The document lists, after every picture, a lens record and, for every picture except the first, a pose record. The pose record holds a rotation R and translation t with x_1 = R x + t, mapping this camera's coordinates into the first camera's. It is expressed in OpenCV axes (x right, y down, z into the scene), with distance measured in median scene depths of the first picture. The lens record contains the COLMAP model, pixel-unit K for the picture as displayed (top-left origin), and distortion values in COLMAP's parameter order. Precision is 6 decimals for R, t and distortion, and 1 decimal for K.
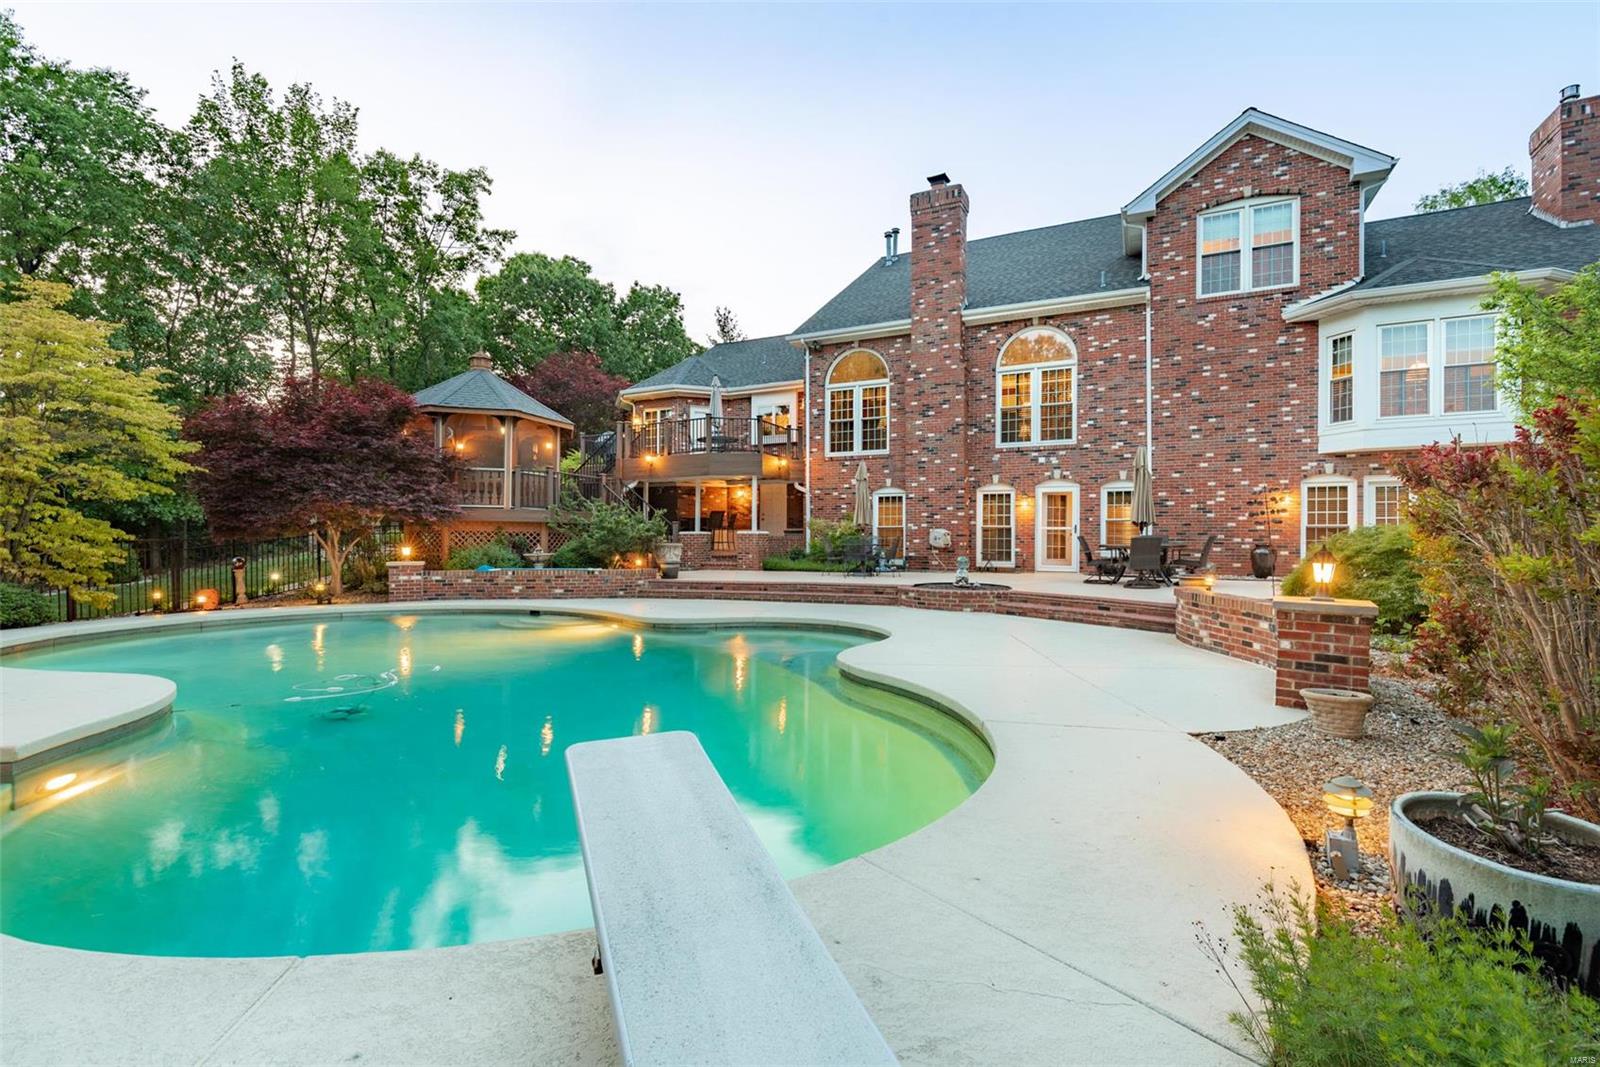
lens RADIAL K [[689.5, 0, 800.0], [0, 689.5, 533.5], [0, 0, 1]] dist [0.000171, -0.000413]
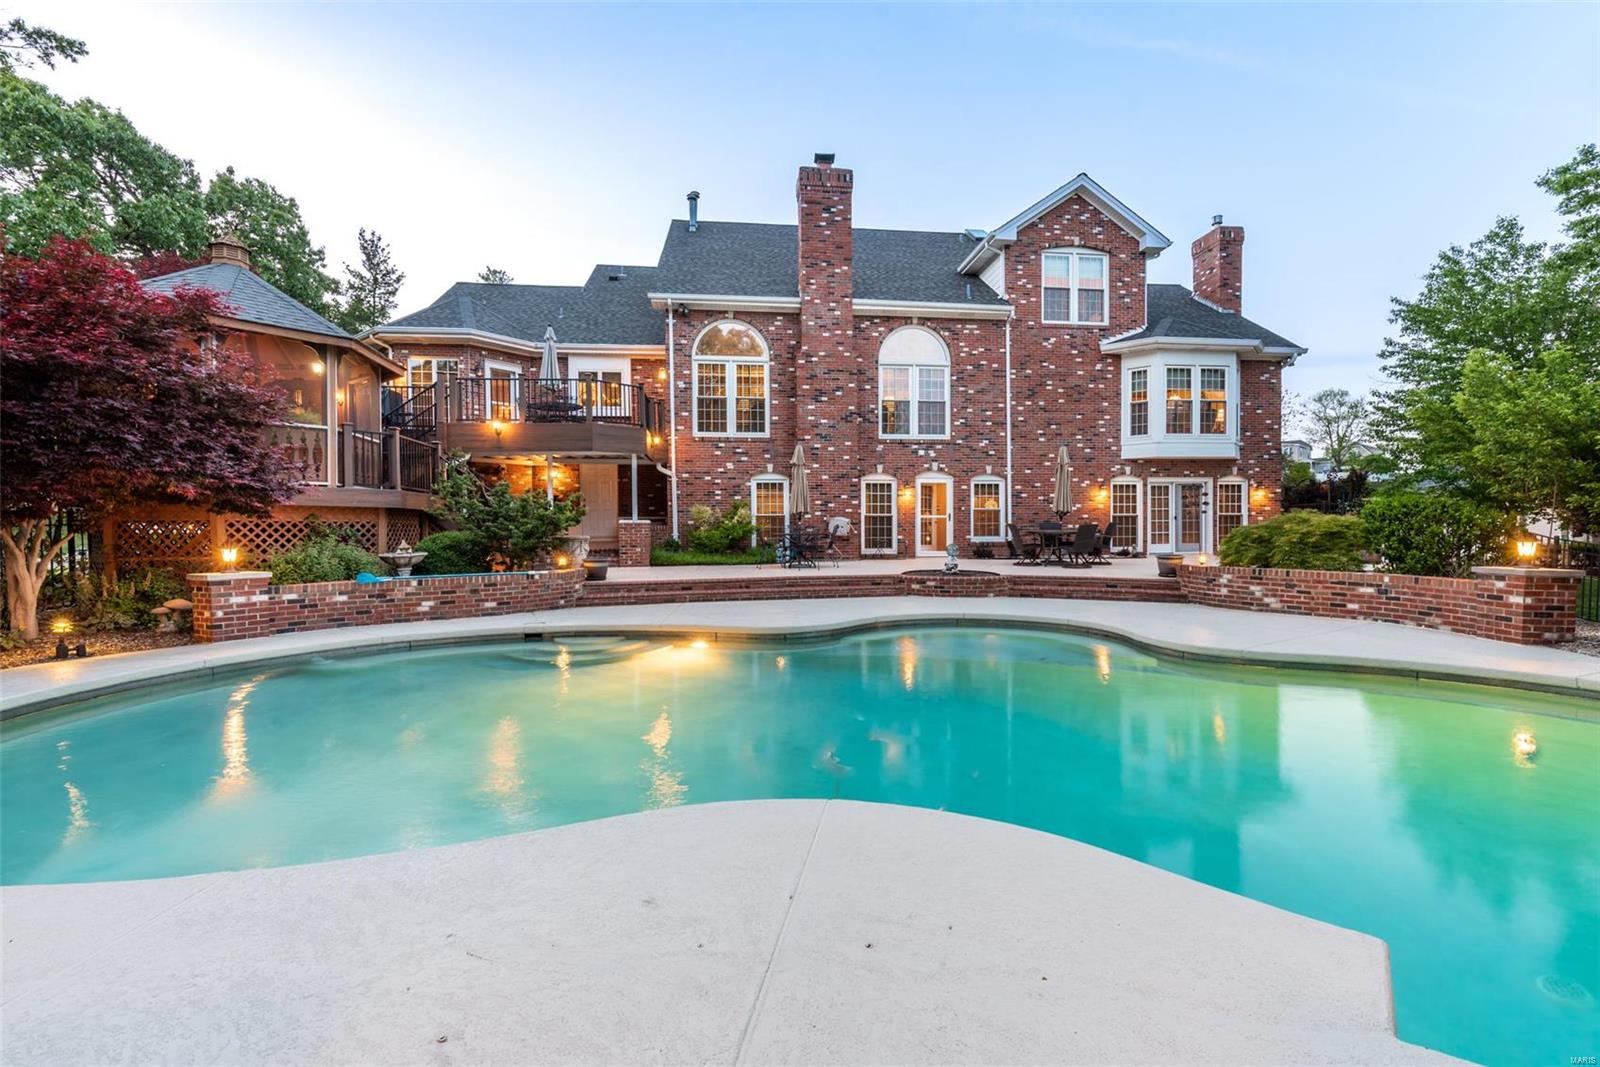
lens RADIAL K [[705.8, 0, 800.5], [0, 705.8, 537.4], [0, 0, 1]] dist [-0.000564, -0.000372]
pose [[0.841131, -0.015778, 0.540601, -0.406443], [0.003346, 0.999707, 0.023970, -0.002207], [-0.540821, -0.018353, 0.840937, 0.183475]]
